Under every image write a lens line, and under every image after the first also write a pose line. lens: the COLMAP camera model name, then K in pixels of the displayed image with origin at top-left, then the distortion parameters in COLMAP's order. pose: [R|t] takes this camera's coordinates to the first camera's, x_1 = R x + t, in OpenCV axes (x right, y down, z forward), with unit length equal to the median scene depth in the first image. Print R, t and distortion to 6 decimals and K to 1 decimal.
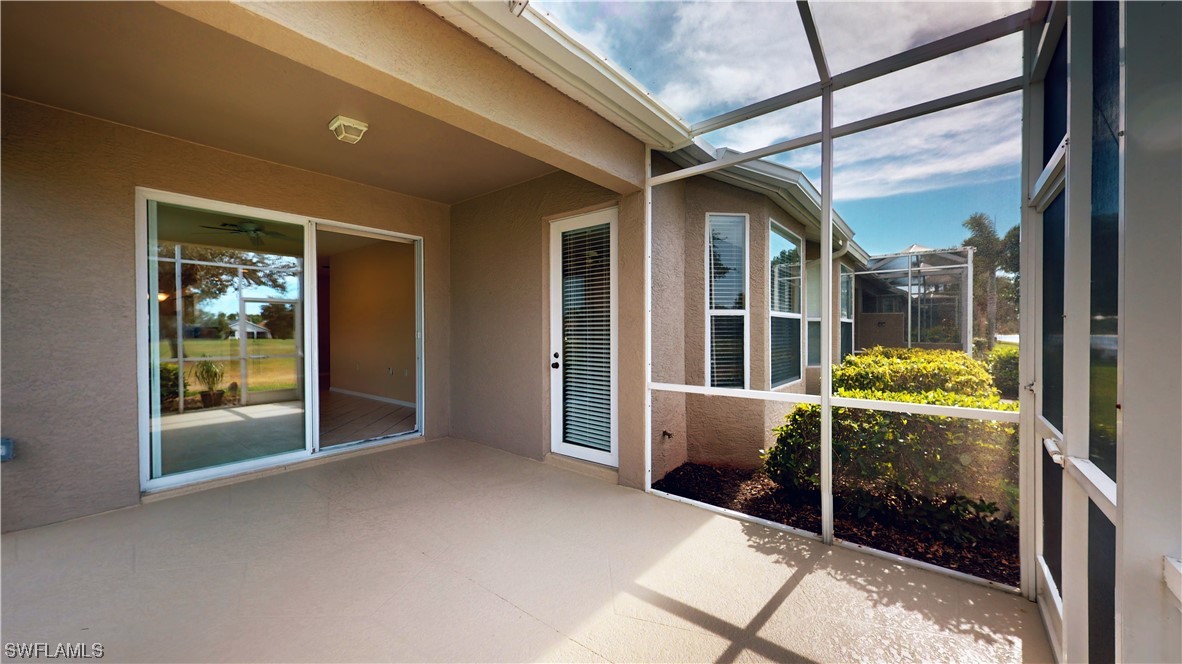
lens RADIAL K [[434.5, 0, 591.0], [0, 434.5, 332.0], [0, 0, 1]] dist [0.000488, 0.000247]
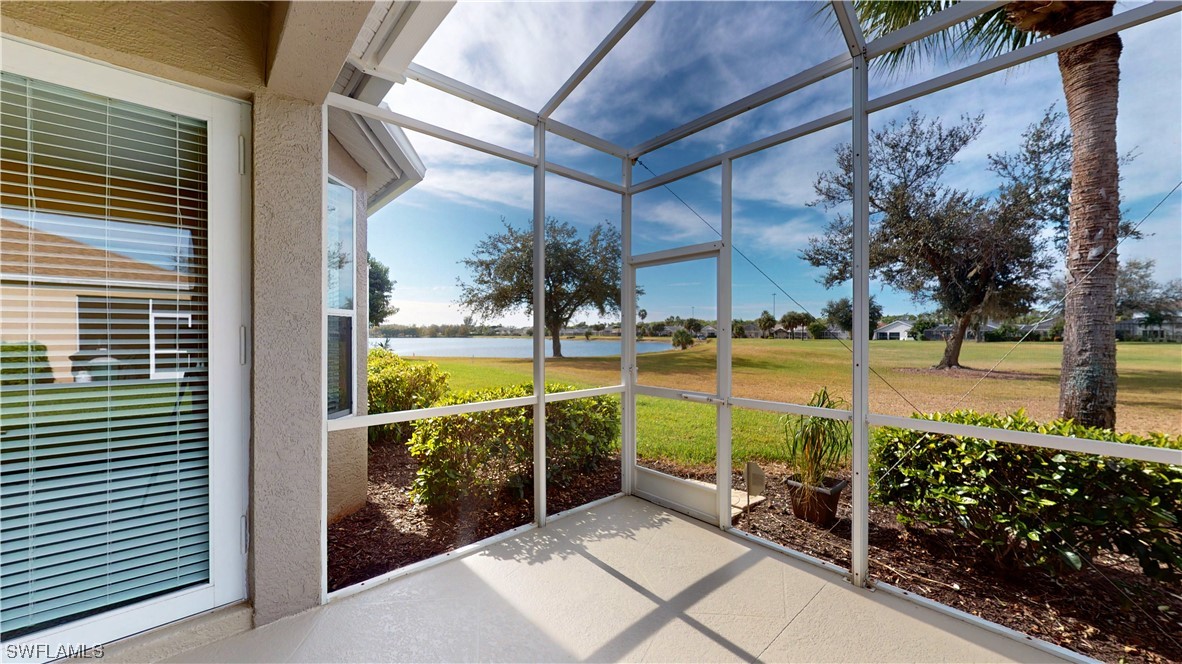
lens RADIAL K [[434.5, 0, 591.0], [0, 434.5, 332.0], [0, 0, 1]] dist [0.000488, 0.000247]
pose [[0.167011, 0.001036, 0.985955, -0.483407], [0.007063, 0.999973, -0.002247, -0.007356], [-0.985930, 0.007339, 0.166999, 0.623006]]
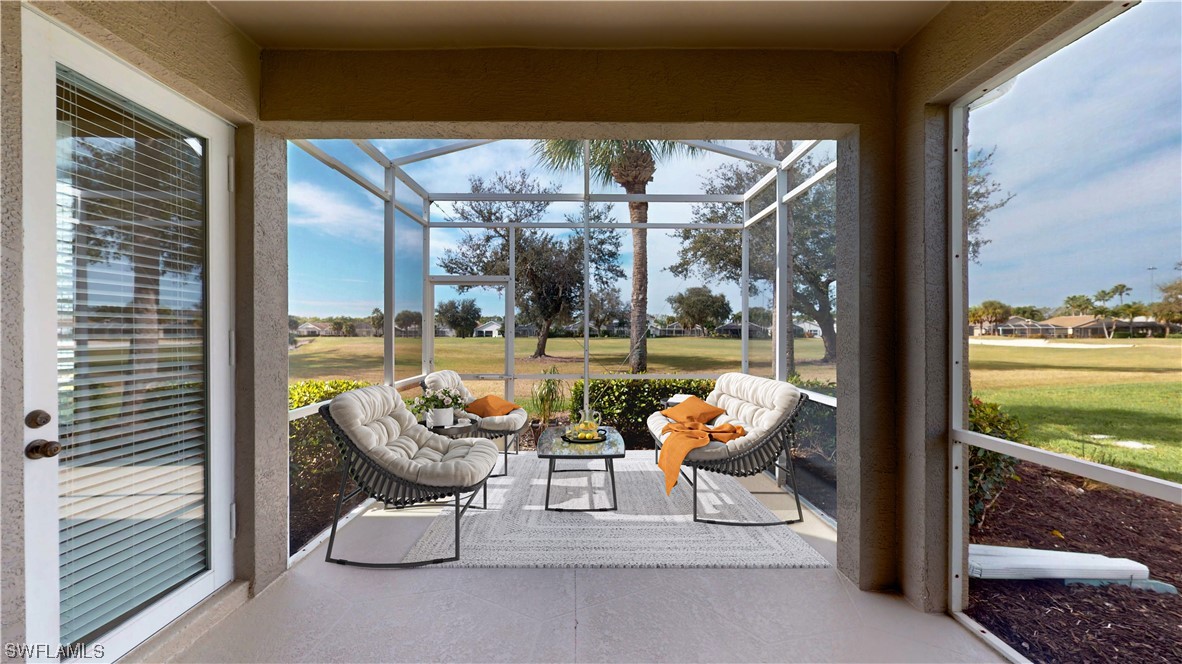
lens RADIAL K [[434.5, 0, 591.0], [0, 434.5, 332.0], [0, 0, 1]] dist [0.000488, 0.000247]
pose [[-0.630235, -0.003886, 0.776395, -0.851482], [0.001671, 0.999978, 0.006361, -0.022705], [-0.776403, 0.005307, -0.630215, 1.238168]]
